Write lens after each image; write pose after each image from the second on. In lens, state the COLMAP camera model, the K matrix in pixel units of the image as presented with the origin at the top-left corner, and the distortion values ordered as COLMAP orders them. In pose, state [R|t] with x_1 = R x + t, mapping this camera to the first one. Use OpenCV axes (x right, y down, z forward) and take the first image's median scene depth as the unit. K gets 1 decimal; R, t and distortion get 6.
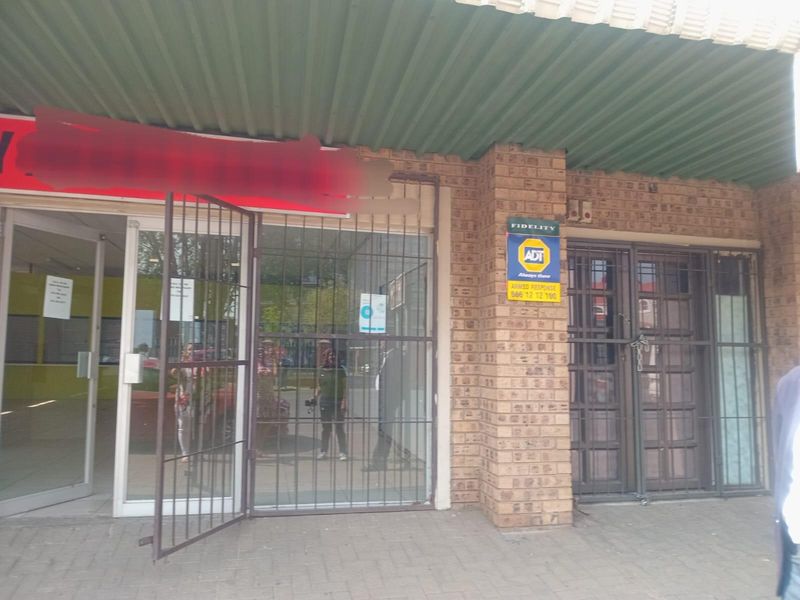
lens RADIAL K [[562.1, 0, 398.6], [0, 562.1, 302.6], [0, 0, 1]] dist [0.038228, -0.031373]
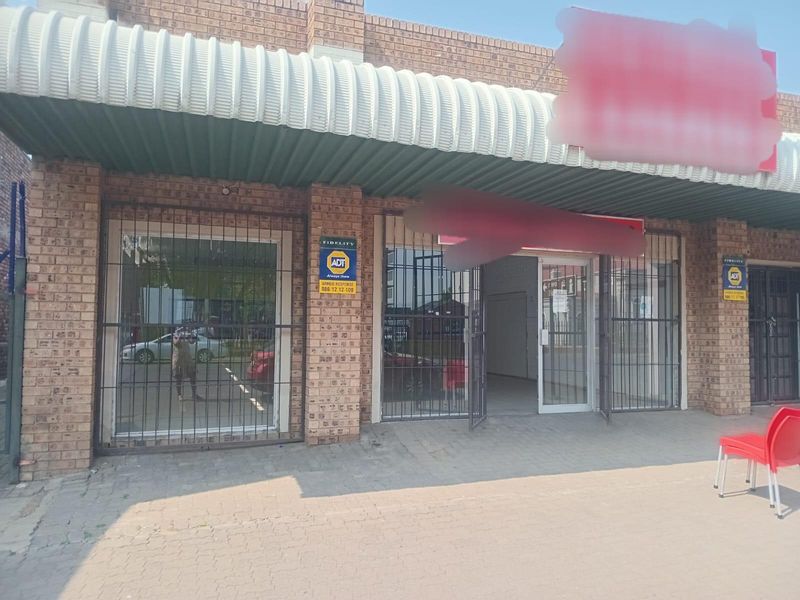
lens RADIAL K [[562.1, 0, 396.5], [0, 562.1, 304.5], [0, 0, 1]] dist [0.038228, -0.031373]
pose [[0.992157, -0.007336, 0.124780, -1.000143], [0.001197, 0.998788, 0.049204, -0.073756], [-0.124990, -0.048669, 0.990964, -0.673837]]
